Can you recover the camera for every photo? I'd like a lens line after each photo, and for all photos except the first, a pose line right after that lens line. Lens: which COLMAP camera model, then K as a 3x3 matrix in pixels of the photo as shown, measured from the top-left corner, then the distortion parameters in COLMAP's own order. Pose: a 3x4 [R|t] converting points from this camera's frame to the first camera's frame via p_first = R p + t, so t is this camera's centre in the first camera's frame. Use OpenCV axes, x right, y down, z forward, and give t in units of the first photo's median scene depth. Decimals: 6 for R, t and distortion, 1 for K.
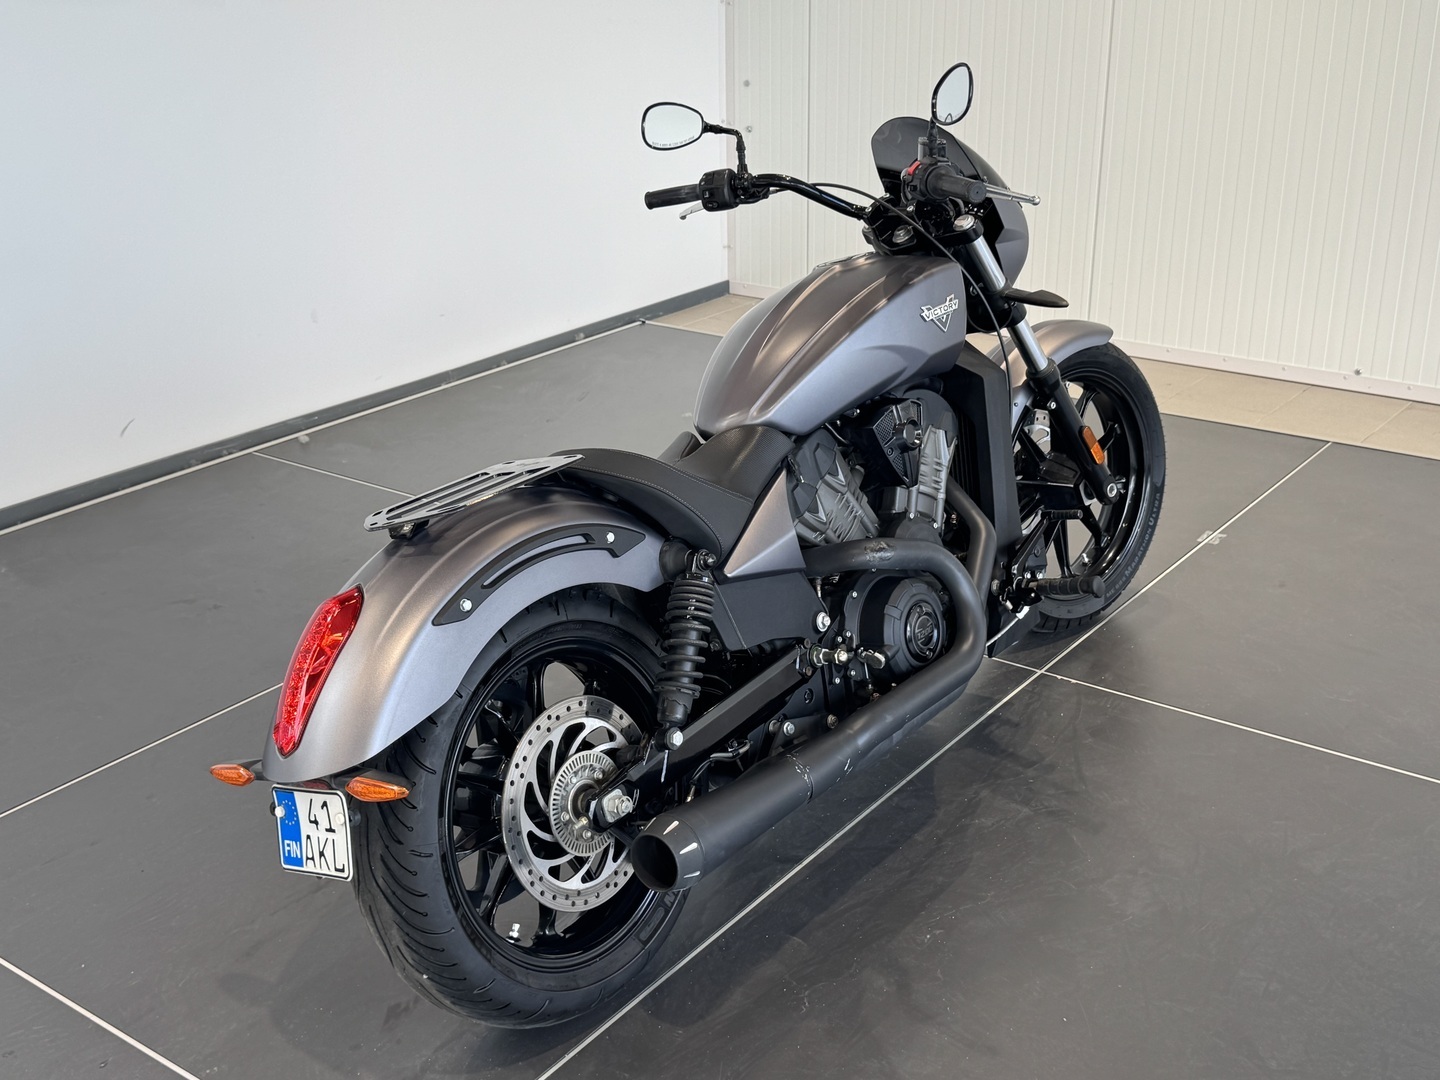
lens RADIAL K [[1669.9, 0, 720.0], [0, 1669.9, 540.0], [0, 0, 1]] dist [0.072189, 0.020946]
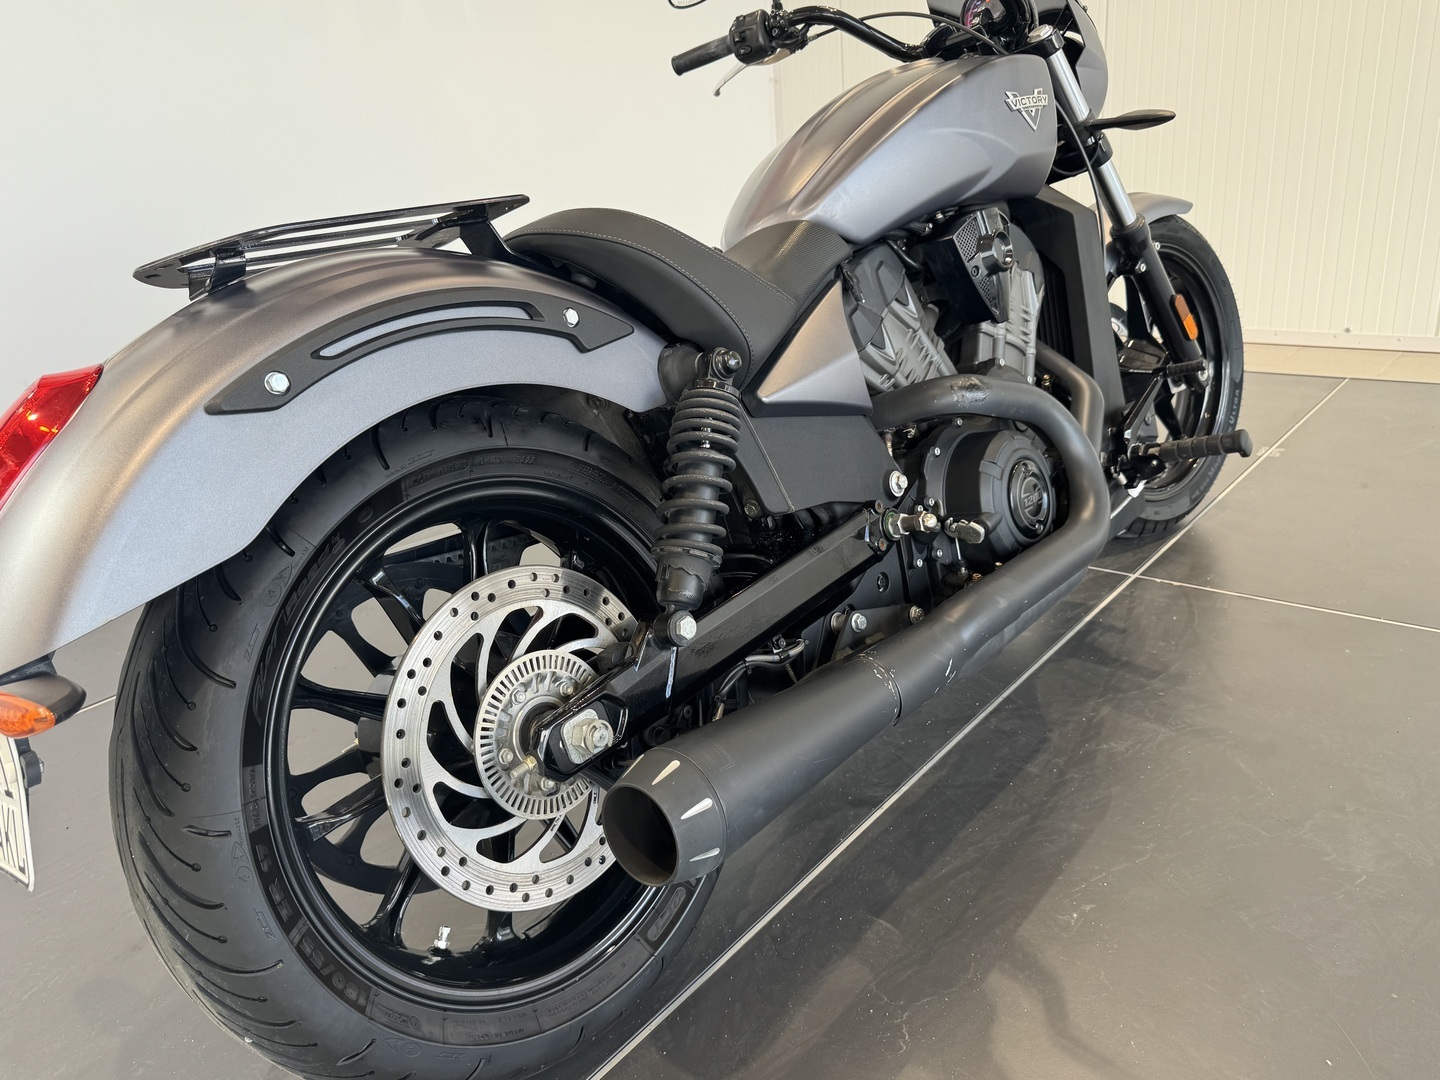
lens RADIAL K [[1040.2, 0, 720.0], [0, 1040.2, 540.0], [0, 0, 1]] dist [0.113000, -0.234961]
pose [[0.996722, -0.037727, -0.071566, 0.014910], [0.035704, 0.998932, -0.029330, 0.087113], [0.072596, 0.026679, 0.997005, 0.539924]]
